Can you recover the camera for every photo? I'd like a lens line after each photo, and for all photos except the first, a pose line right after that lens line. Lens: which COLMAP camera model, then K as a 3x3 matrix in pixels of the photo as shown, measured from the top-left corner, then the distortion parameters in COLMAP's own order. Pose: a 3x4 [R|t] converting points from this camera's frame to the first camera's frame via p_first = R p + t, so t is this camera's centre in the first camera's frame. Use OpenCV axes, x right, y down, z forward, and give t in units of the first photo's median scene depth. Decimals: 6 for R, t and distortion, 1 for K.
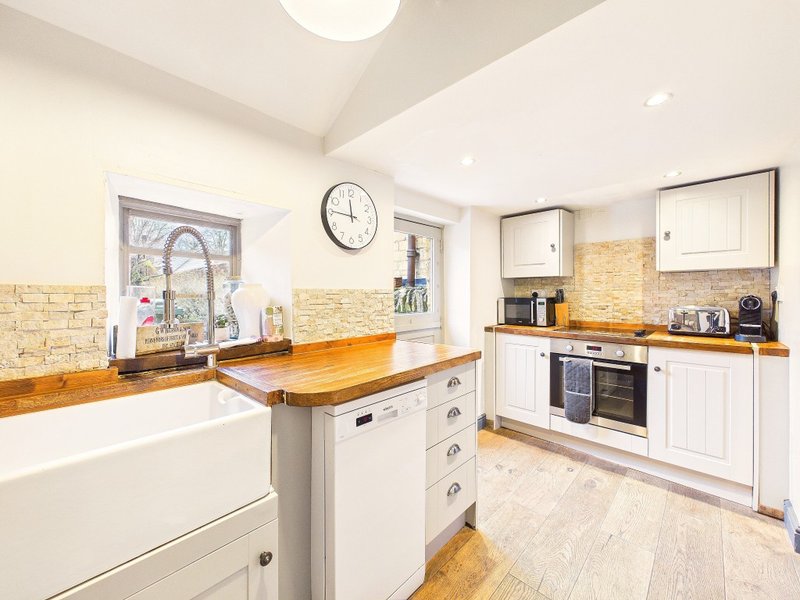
lens RADIAL K [[318.2, 0, 402.6], [0, 318.2, 296.6], [0, 0, 1]] dist [-0.000716, -0.000056]
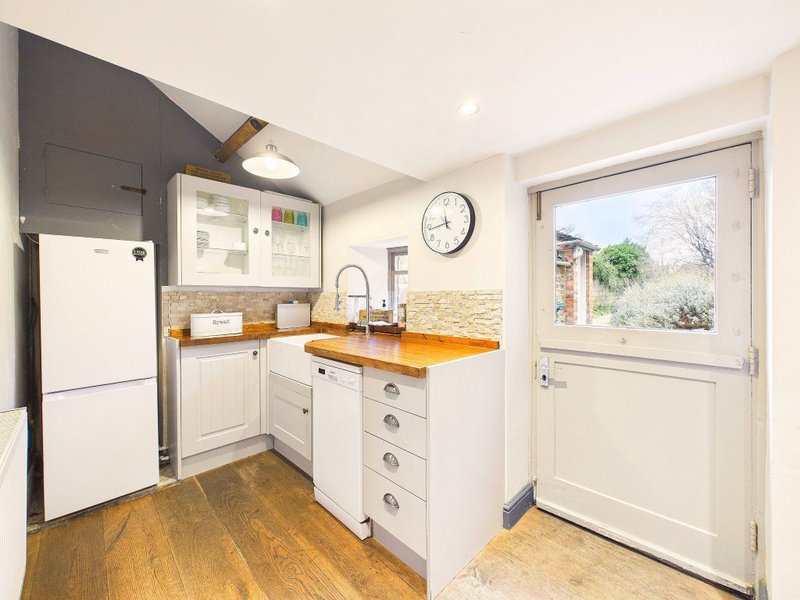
lens RADIAL K [[318.2, 0, 402.5], [0, 318.2, 298.4], [0, 0, 1]] dist [-0.000716, -0.000056]
pose [[-0.020787, 0.009678, -0.999737, 0.951063], [-0.004441, 0.999942, 0.009773, -0.007421], [0.999774, 0.004643, -0.020743, 0.903380]]
